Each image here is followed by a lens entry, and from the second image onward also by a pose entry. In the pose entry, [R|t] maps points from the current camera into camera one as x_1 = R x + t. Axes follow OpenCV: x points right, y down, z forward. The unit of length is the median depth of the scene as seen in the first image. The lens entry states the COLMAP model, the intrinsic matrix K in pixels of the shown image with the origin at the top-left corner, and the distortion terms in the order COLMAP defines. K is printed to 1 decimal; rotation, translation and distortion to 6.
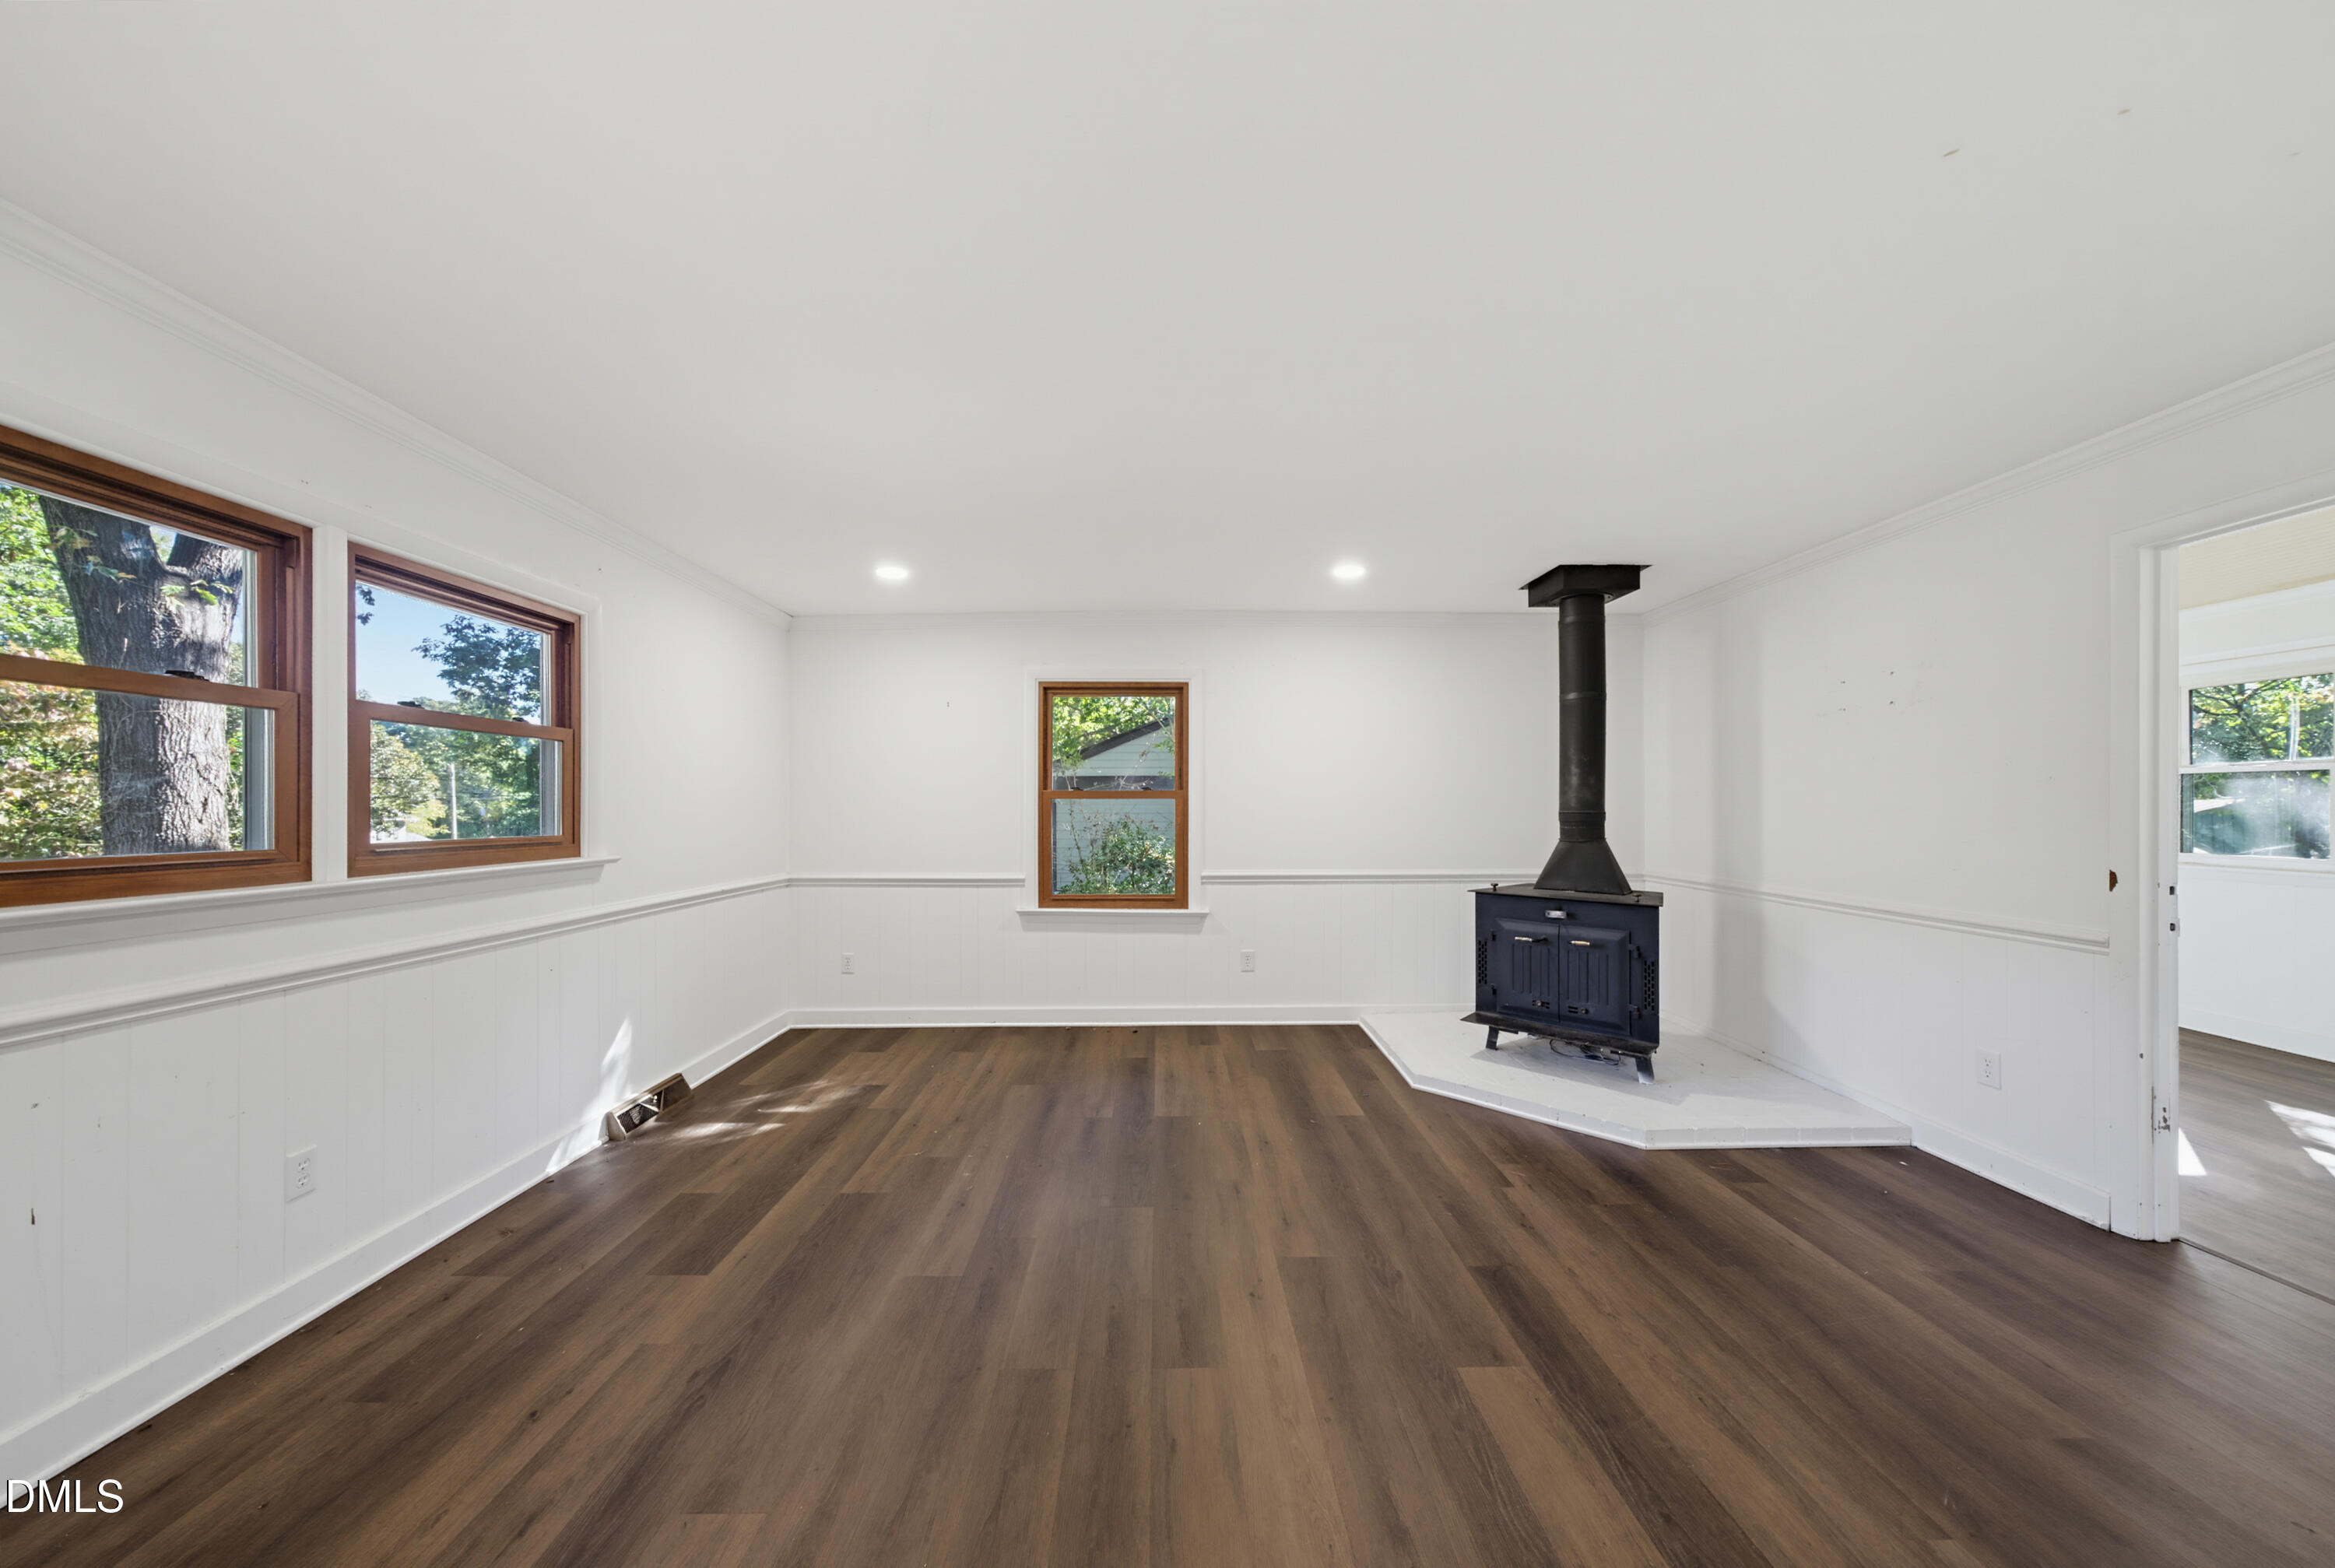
lens RADIAL K [[790.9, 0, 1162.4], [0, 790.9, 788.9], [0, 0, 1]] dist [-0.016678, 0.000086]
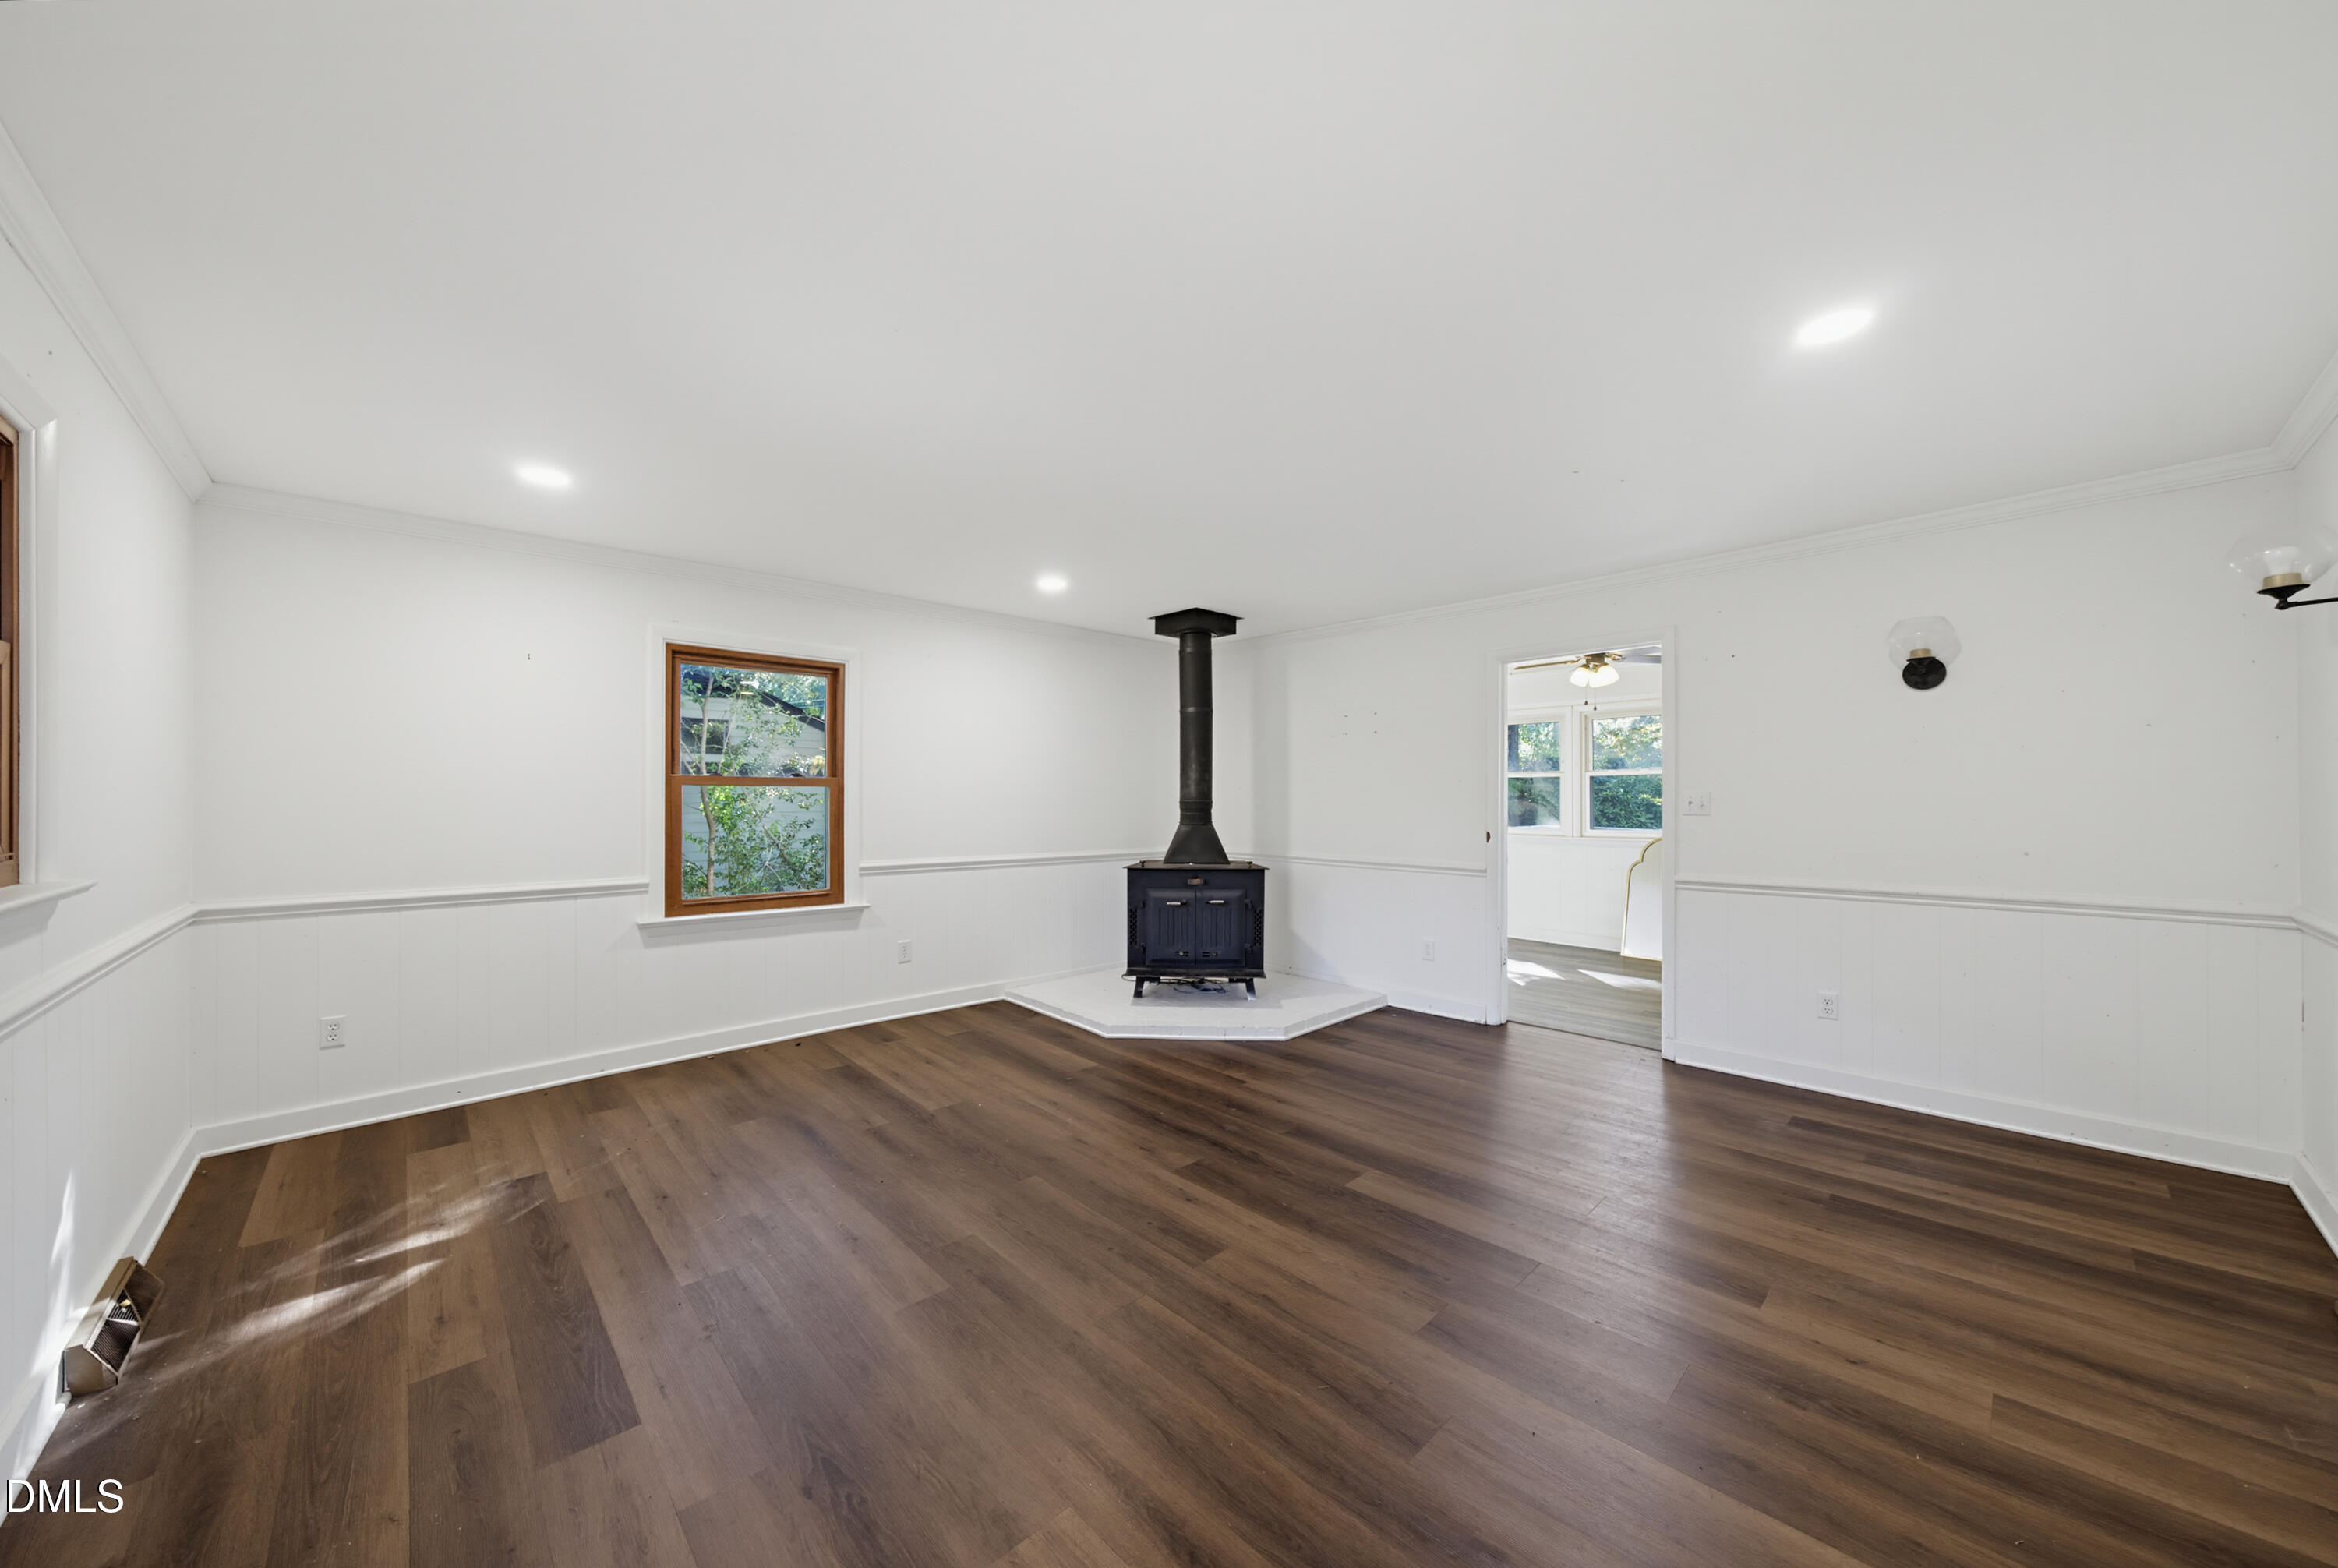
lens RADIAL K [[813.5, 0, 1145.1], [0, 813.5, 799.8], [0, 0, 1]] dist [0.000547, 0.000037]
pose [[0.745100, 0.002128, 0.666949, -0.427540], [-0.023321, 0.999467, 0.022864, -0.002310], [-0.666545, -0.032590, 0.744752, 0.067472]]
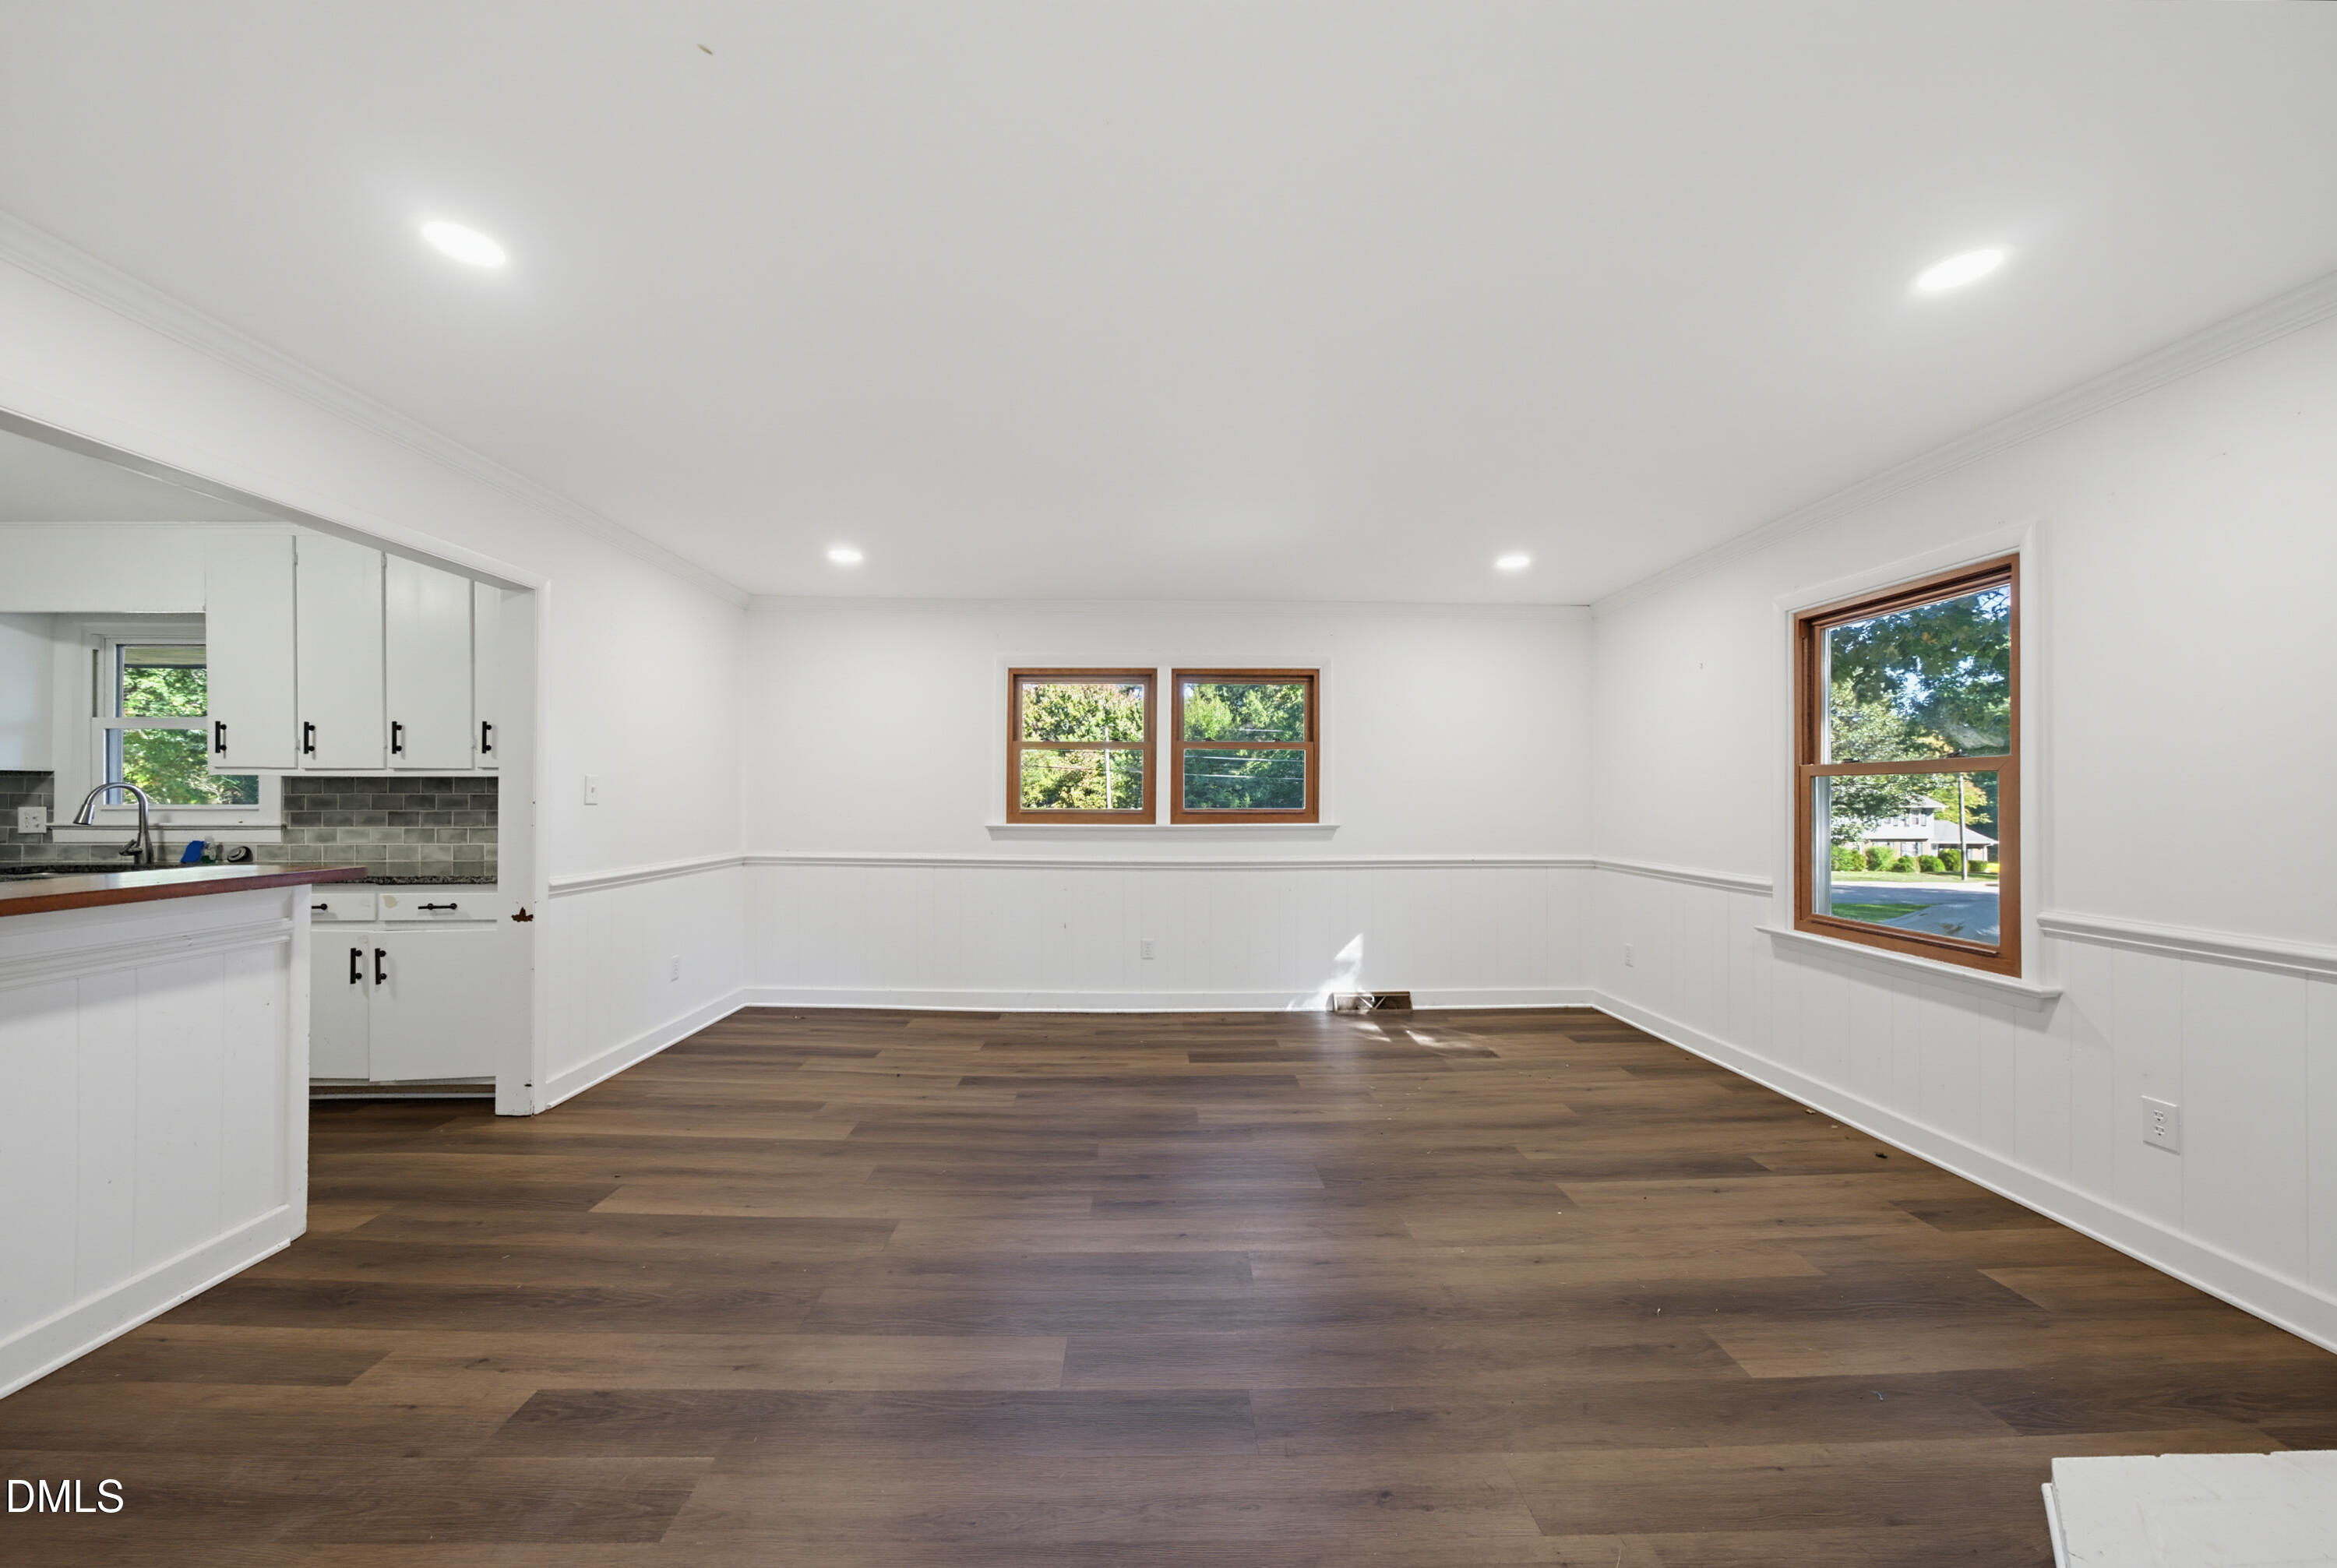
lens RADIAL K [[791.6, 0, 1163.4], [0, 791.6, 788.9], [0, 0, 1]] dist [-0.016678, 0.000086]
pose [[0.017384, -0.004933, -0.999837, 0.665848], [0.027167, 0.999621, -0.004459, 0.014657], [0.999480, -0.027085, 0.017512, 0.531485]]
